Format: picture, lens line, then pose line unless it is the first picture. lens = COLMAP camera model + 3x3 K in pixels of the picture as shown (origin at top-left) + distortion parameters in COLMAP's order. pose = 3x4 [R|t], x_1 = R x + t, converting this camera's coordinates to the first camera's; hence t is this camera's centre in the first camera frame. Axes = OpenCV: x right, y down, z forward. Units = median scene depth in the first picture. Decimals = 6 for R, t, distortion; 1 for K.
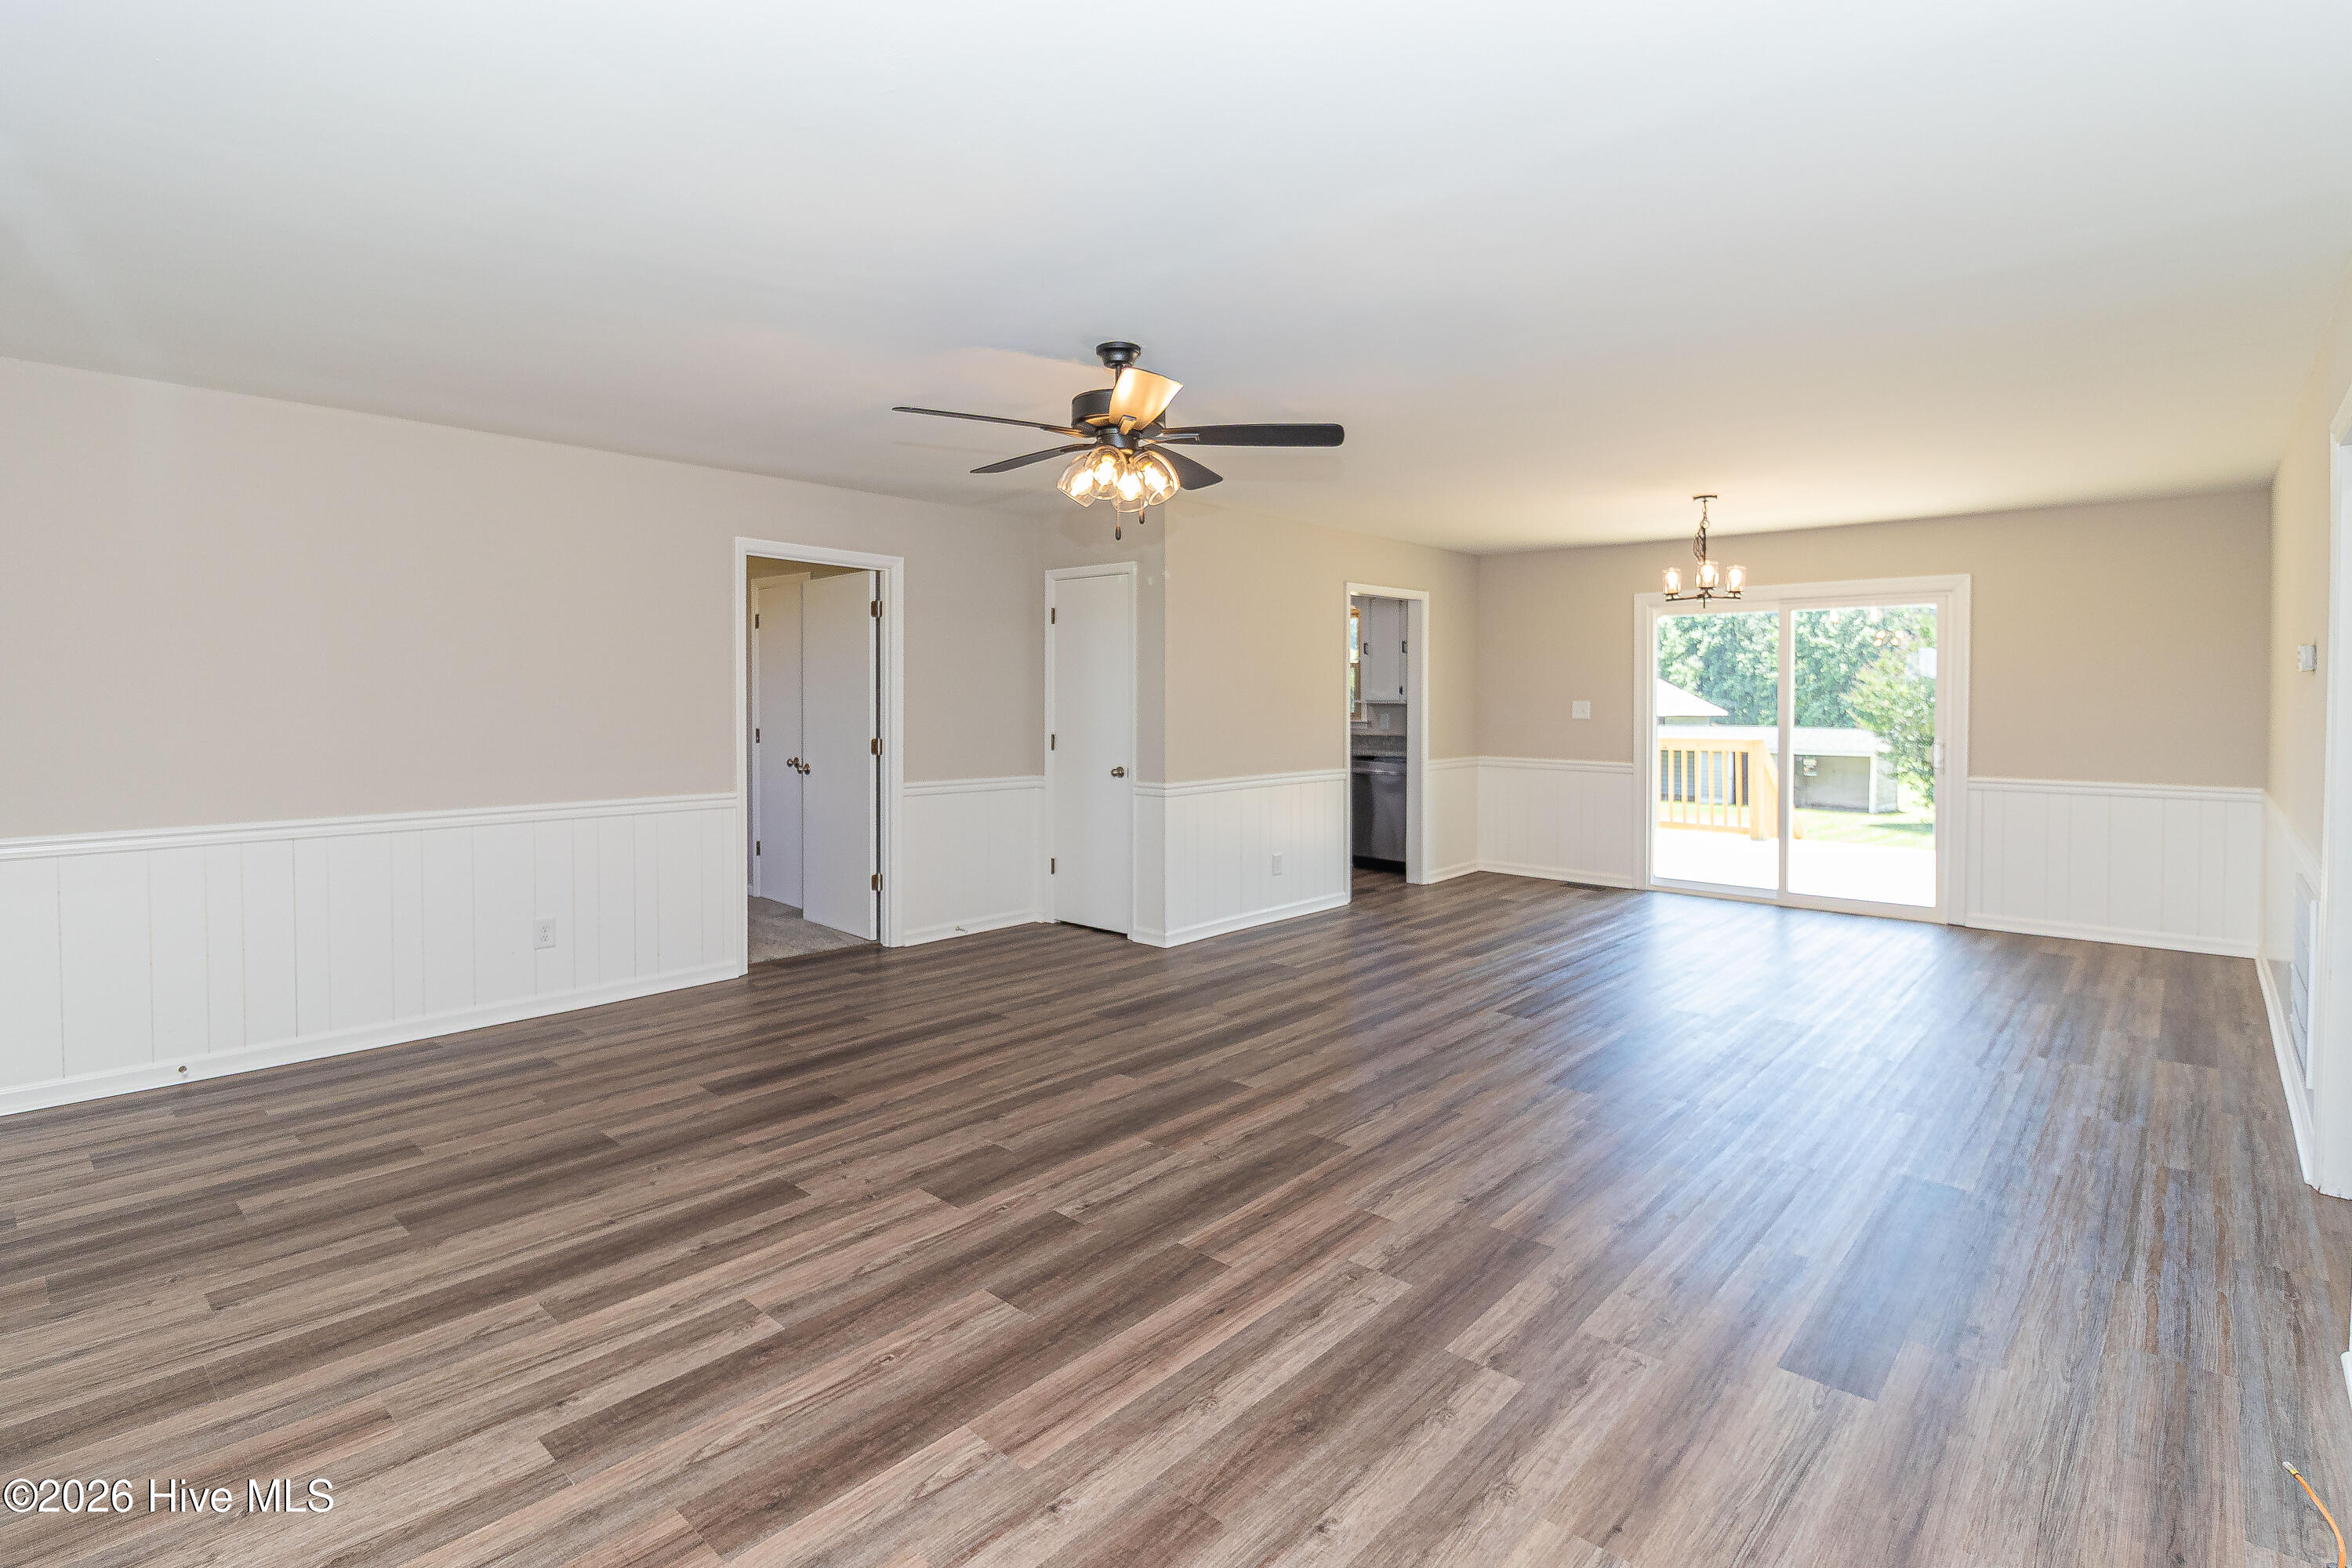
lens RADIAL K [[1143.3, 0, 1177.1], [0, 1143.3, 695.7], [0, 0, 1]] dist [0.000425, -0.000732]
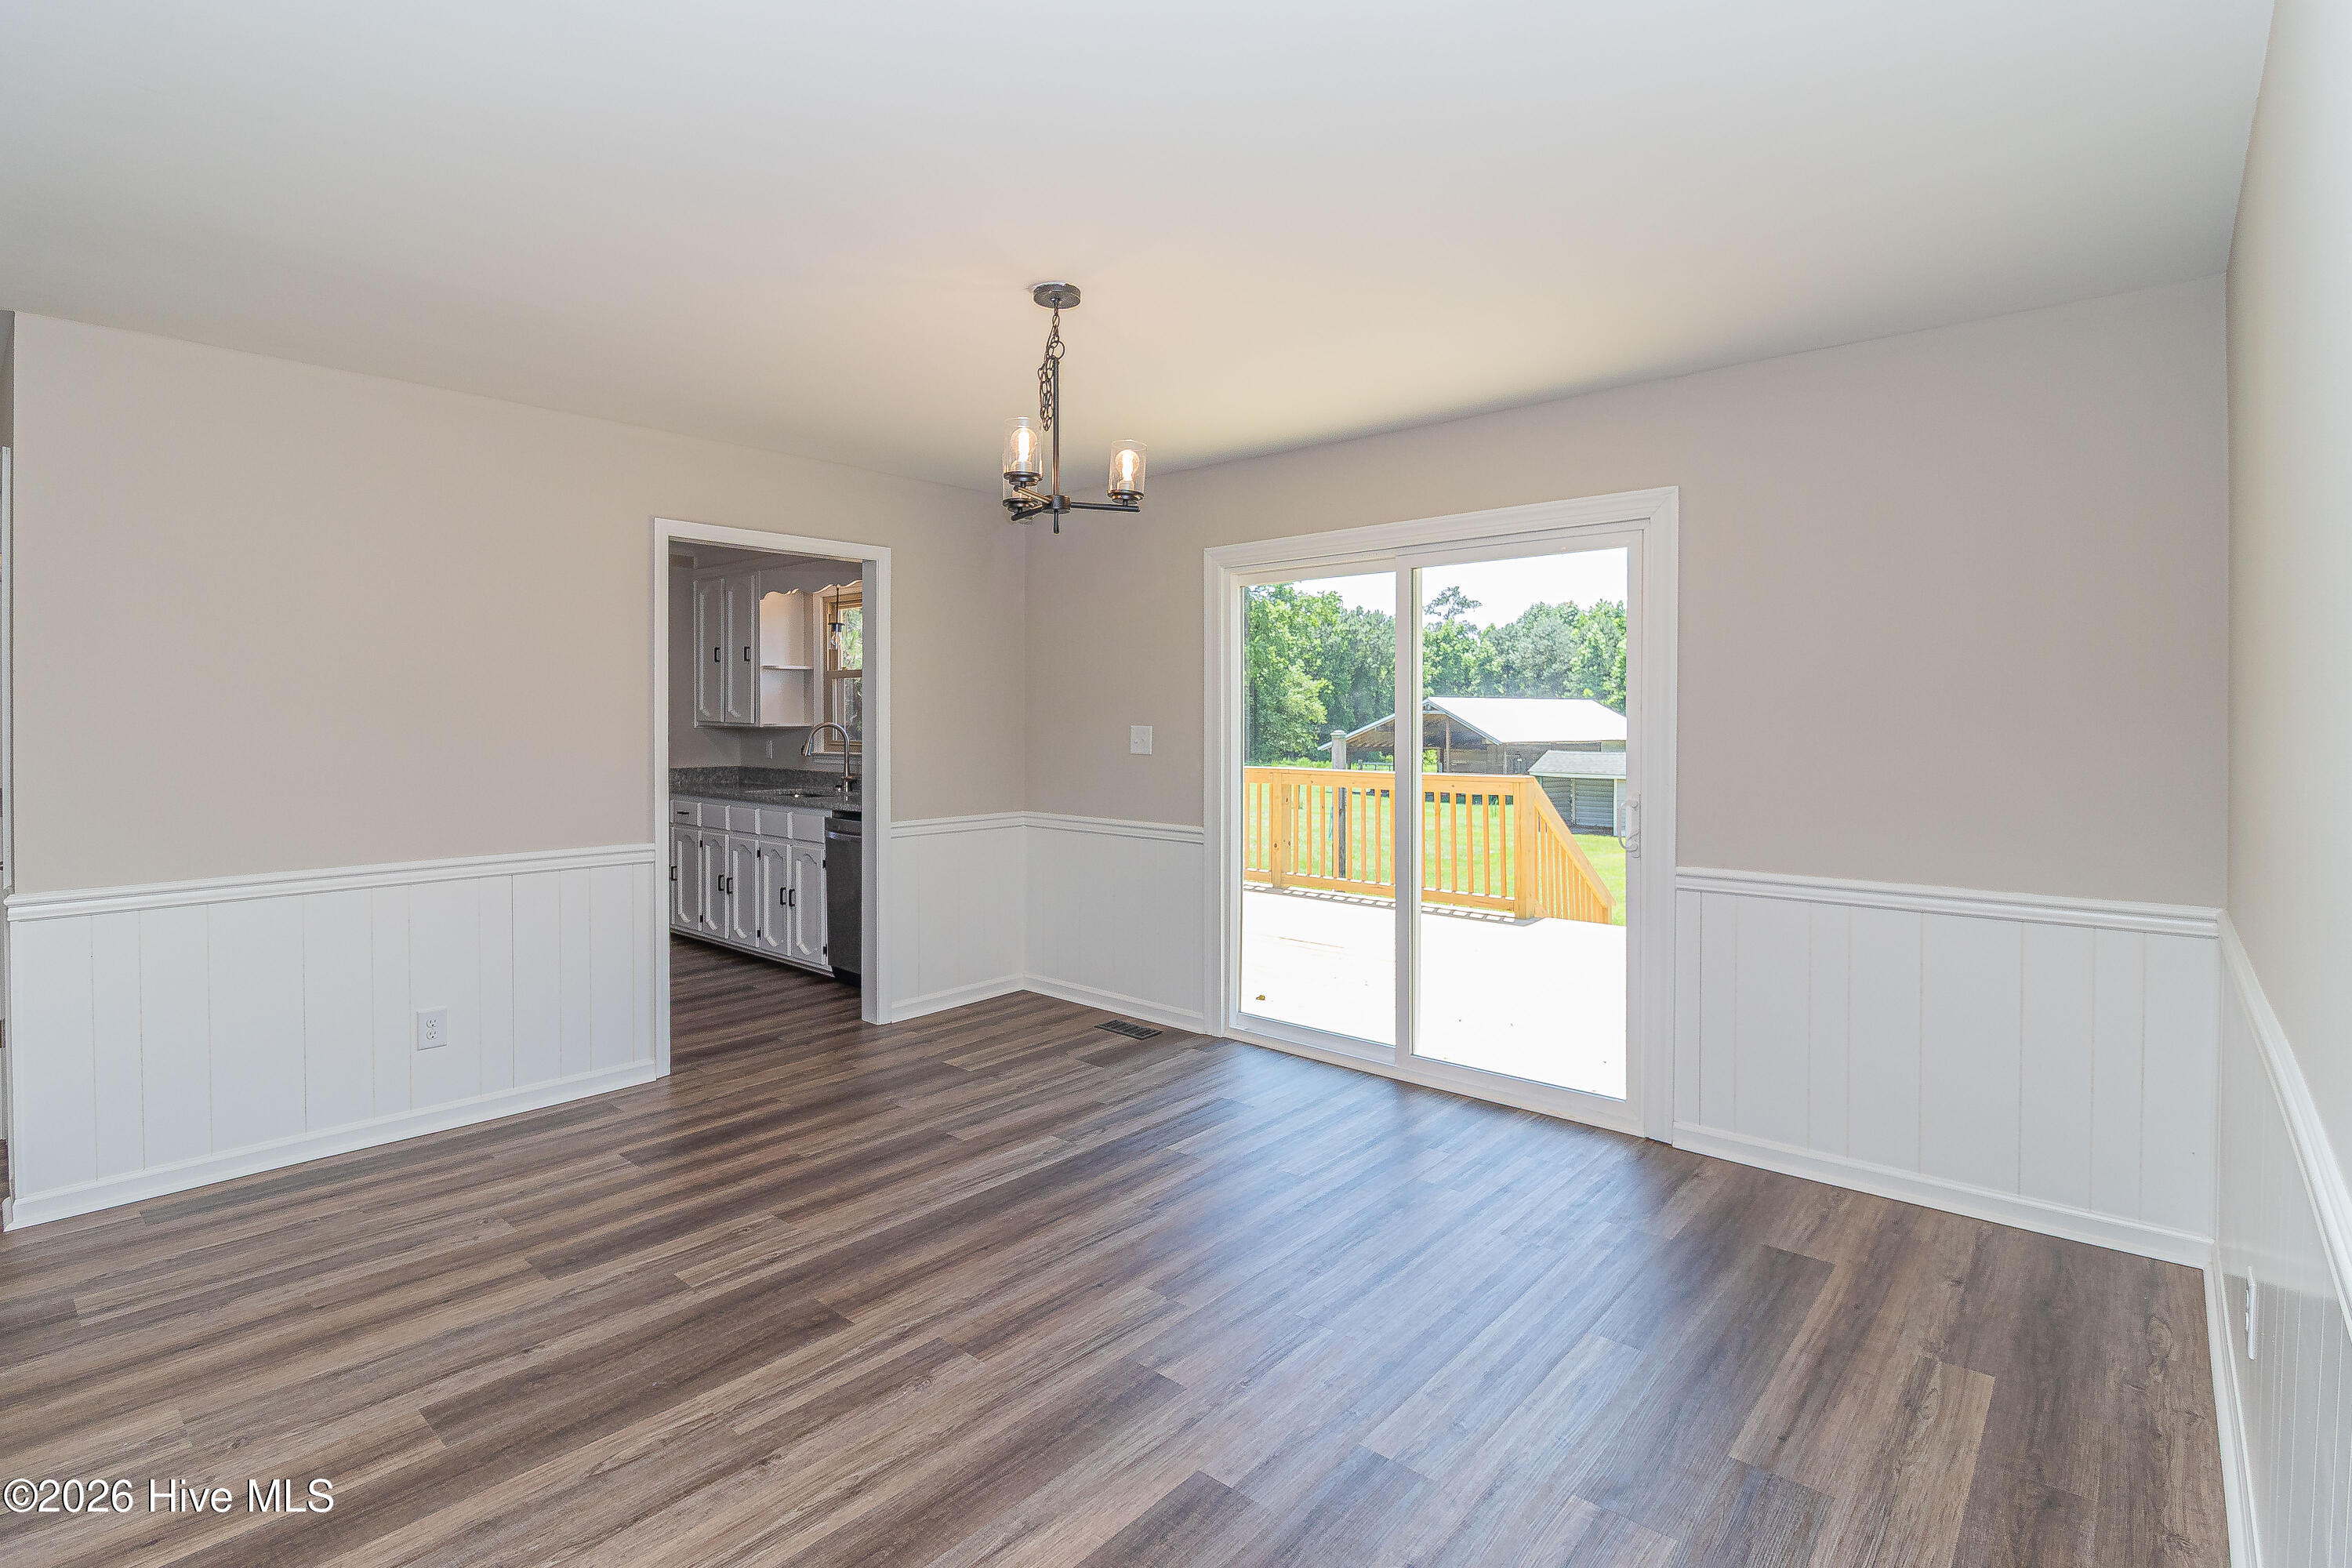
lens RADIAL K [[1127.1, 0, 1124.7], [0, 1127.1, 737.4], [0, 0, 1]] dist [-0.074027, 0.023235]
pose [[0.999889, -0.000811, 0.014887, 0.769918], [0.000581, 0.999880, 0.015488, 0.004964], [-0.014898, -0.015477, 0.999769, 0.891207]]
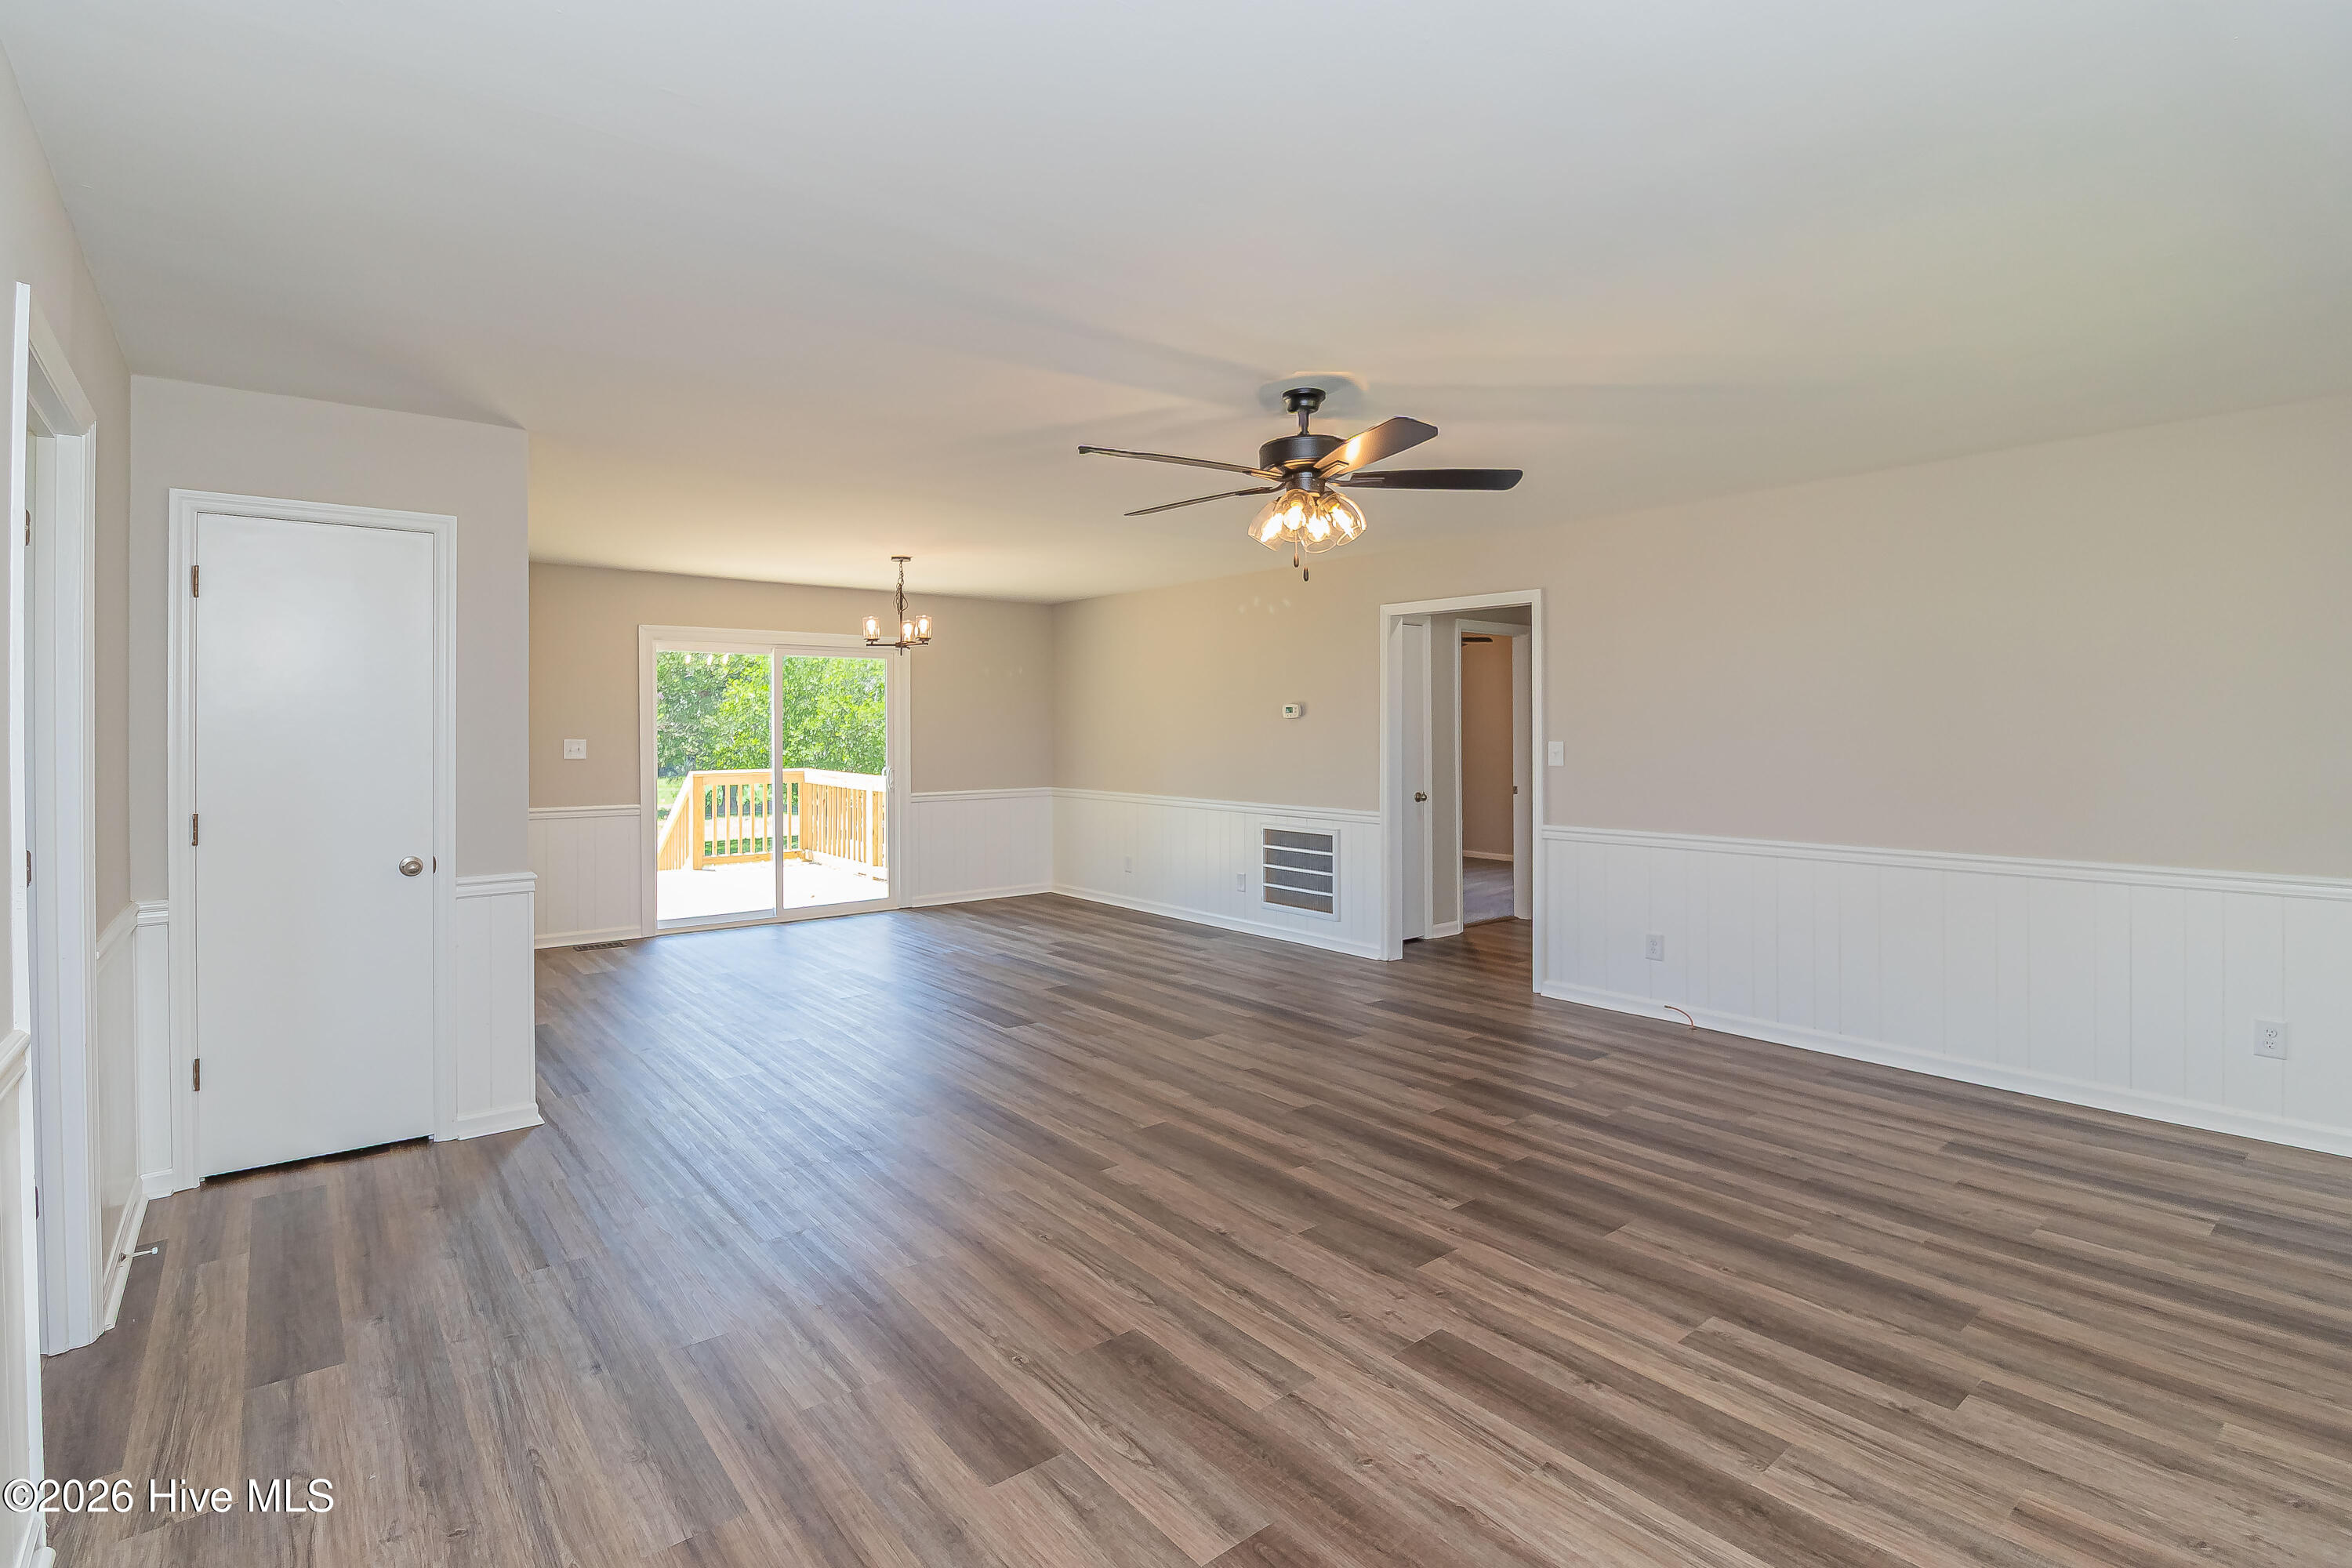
lens RADIAL K [[1133.7, 0, 1185.9], [0, 1133.7, 731.5], [0, 0, 1]] dist [0.001665, 0.000945]
pose [[0.127872, -0.004767, 0.991779, -1.050900], [-0.001570, 0.999986, 0.005008, -0.012252], [-0.991789, -0.002197, 0.127863, 0.960668]]
